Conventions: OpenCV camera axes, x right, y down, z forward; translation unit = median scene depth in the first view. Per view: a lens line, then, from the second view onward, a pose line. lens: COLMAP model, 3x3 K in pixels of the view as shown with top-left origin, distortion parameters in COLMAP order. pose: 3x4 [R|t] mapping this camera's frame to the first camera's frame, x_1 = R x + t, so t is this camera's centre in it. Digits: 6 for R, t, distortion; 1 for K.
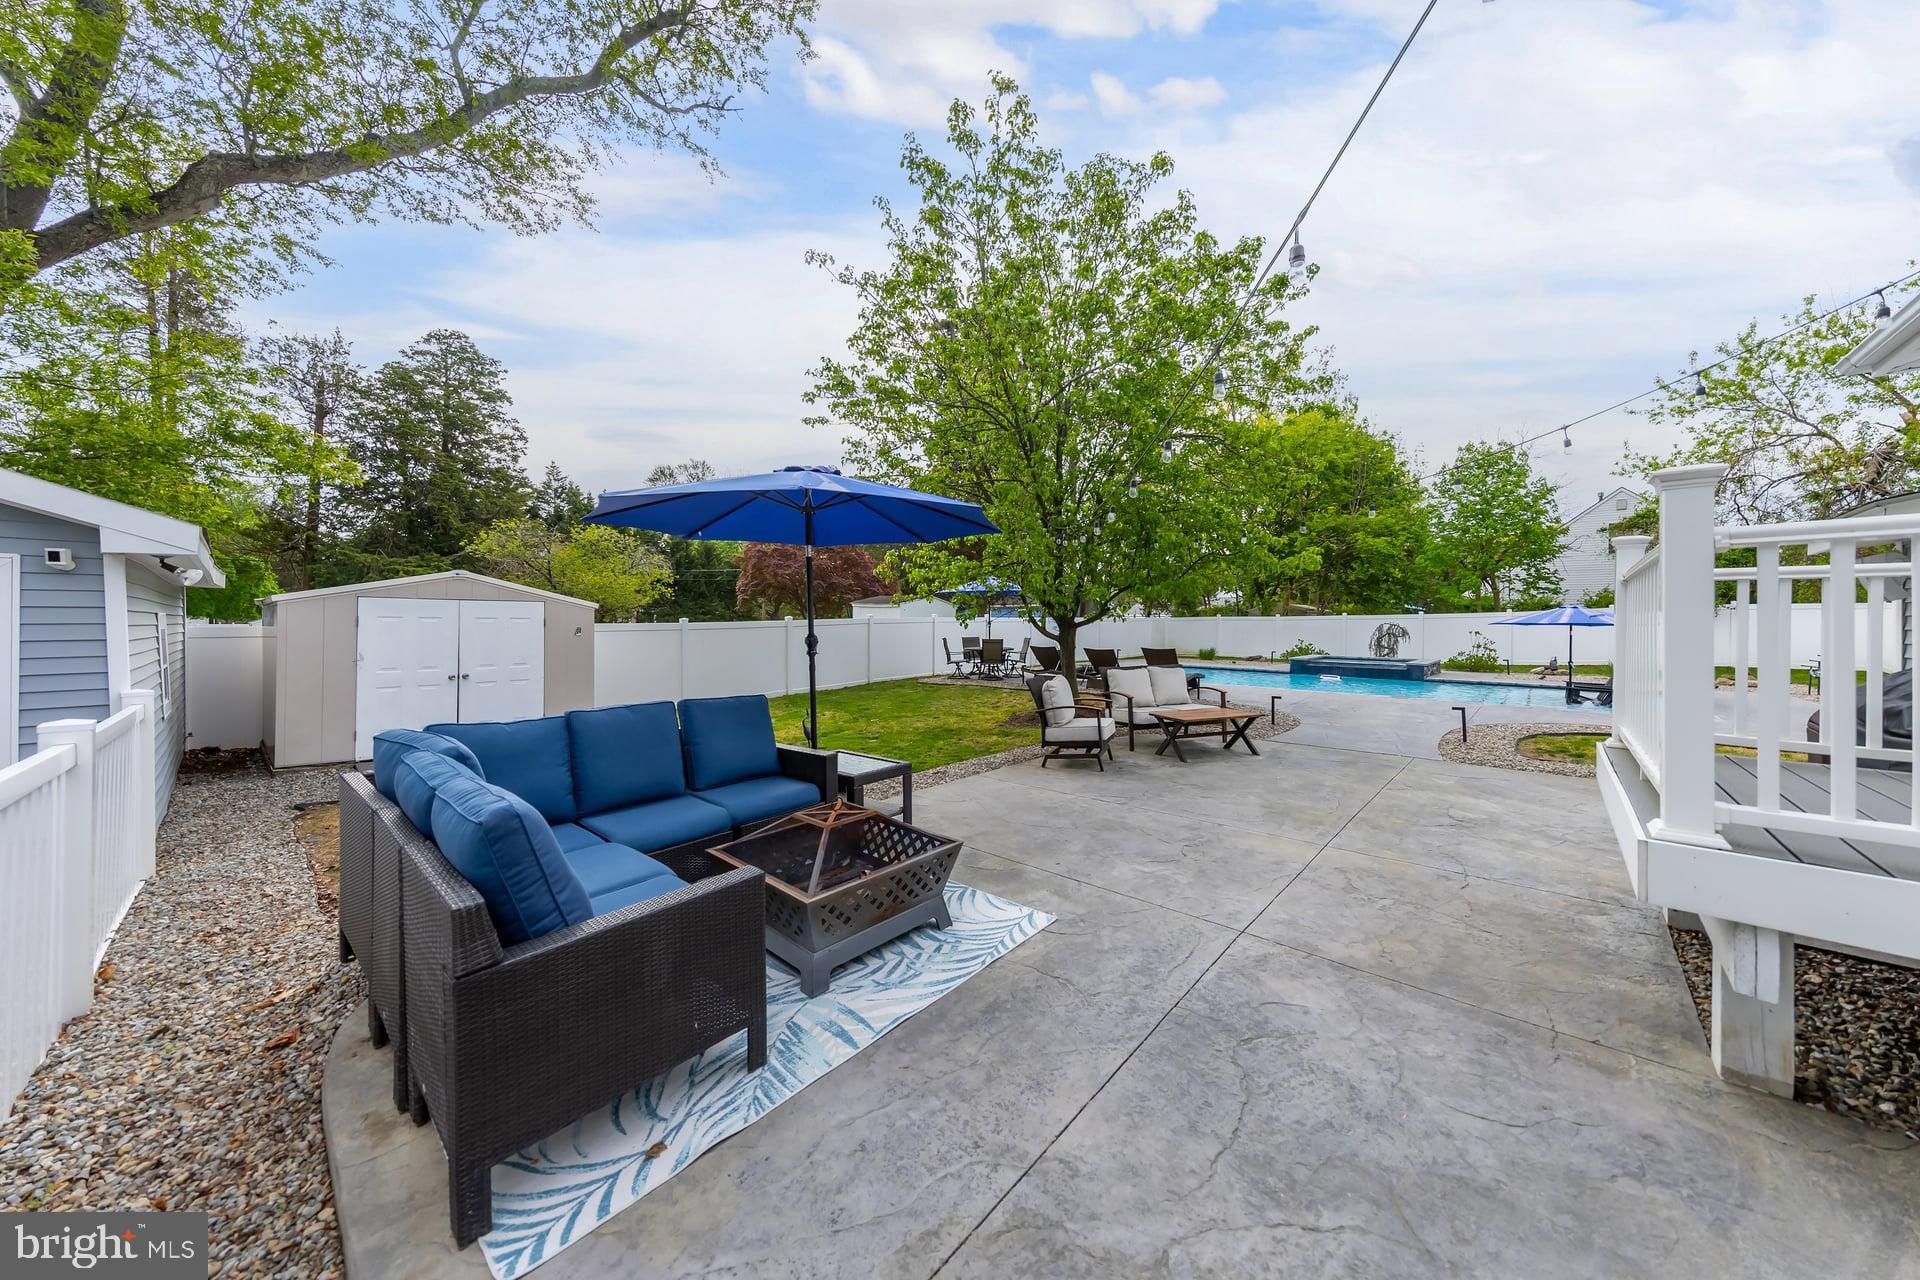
lens RADIAL K [[641.2, 0, 943.5], [0, 641.2, 623.2], [0, 0, 1]] dist [-0.001526, -0.000080]
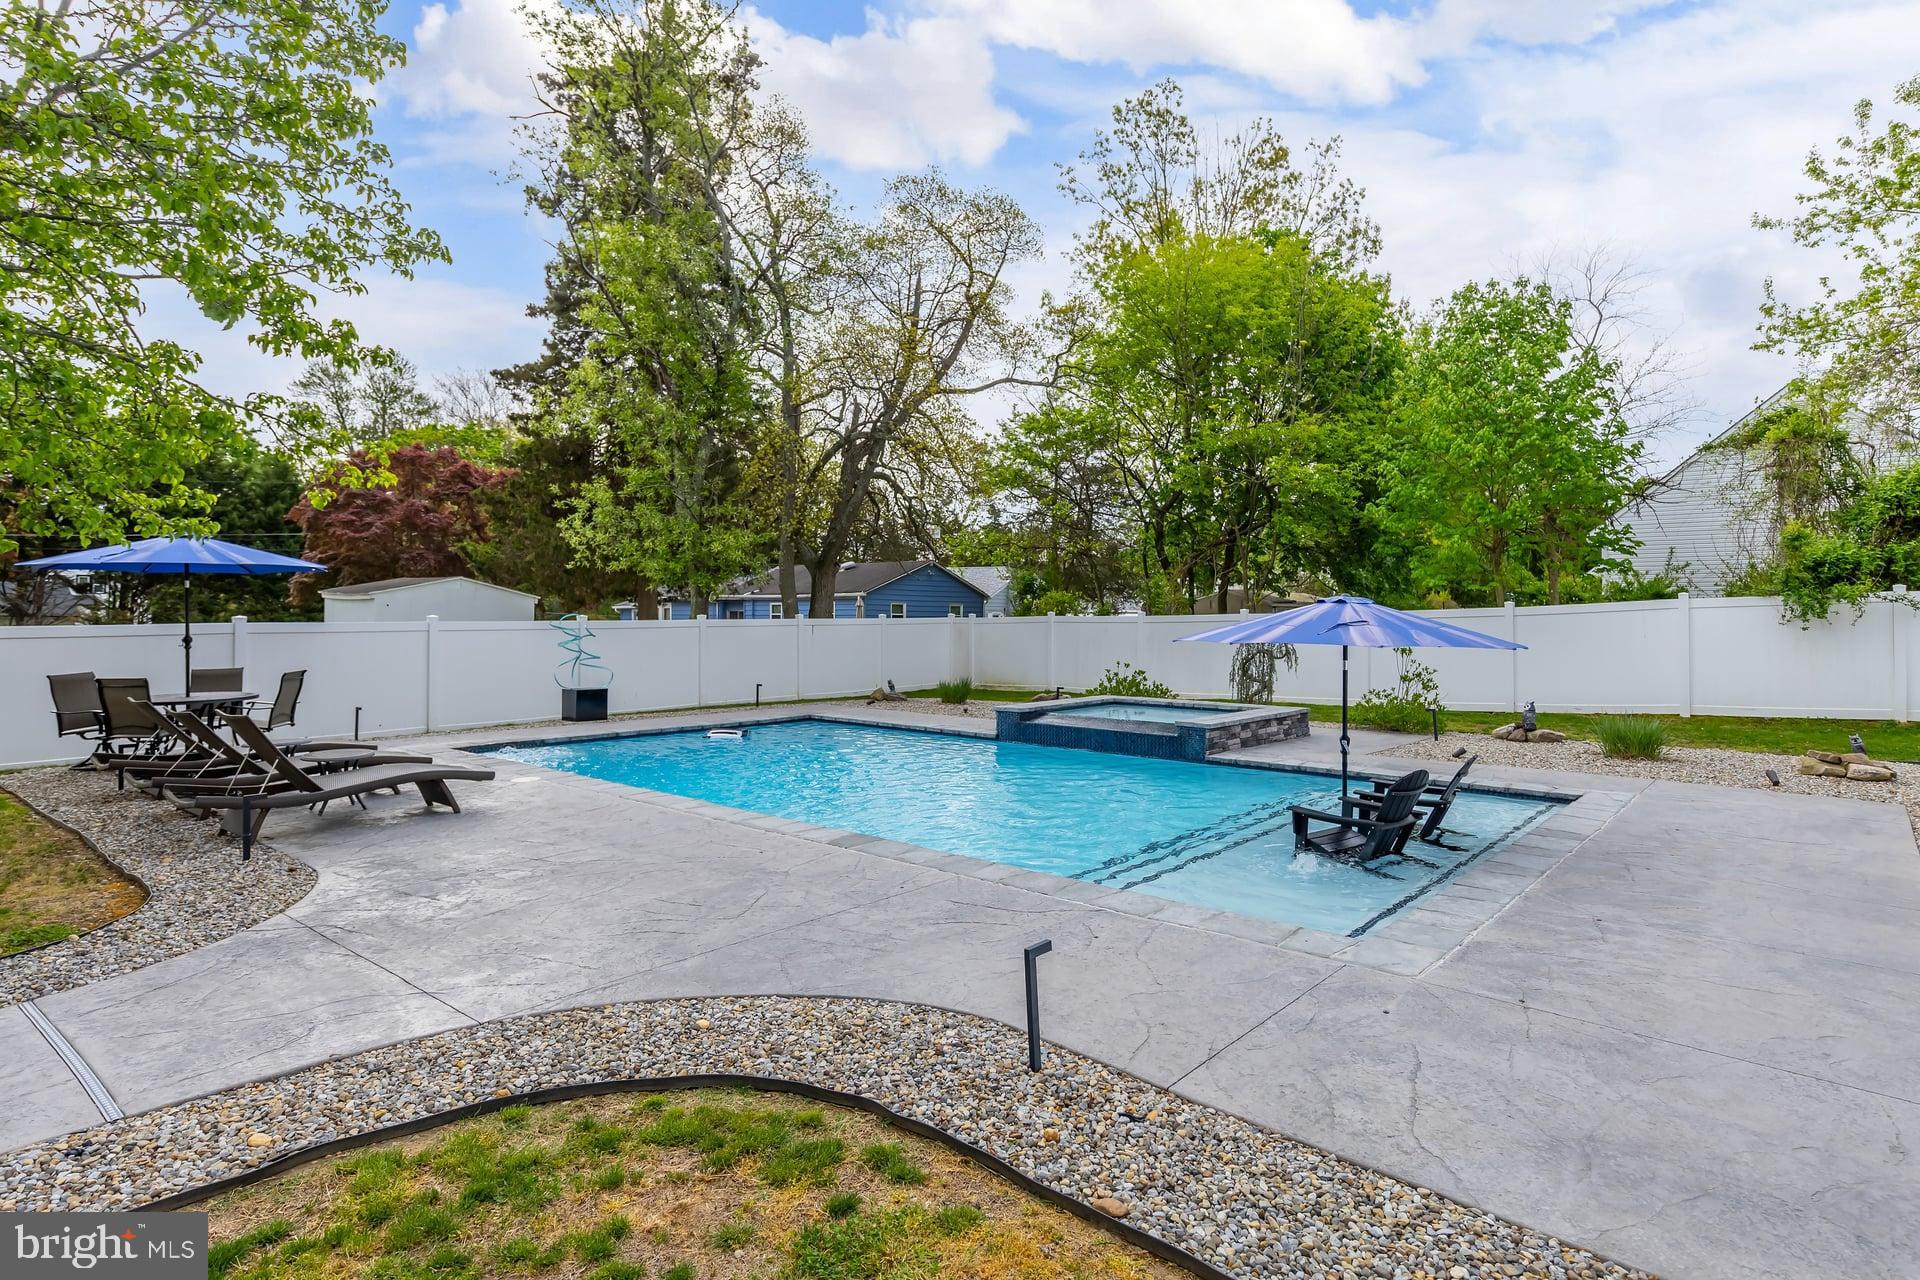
lens RADIAL K [[1034.0, 0, 958.2], [0, 1034.0, 627.4], [0, 0, 1]] dist [0.002510, 0.001180]
pose [[0.998945, -0.006640, 0.045429, 0.382638], [0.006693, 0.999977, -0.001006, -0.002879], [-0.045422, 0.001309, 0.998967, 0.187142]]
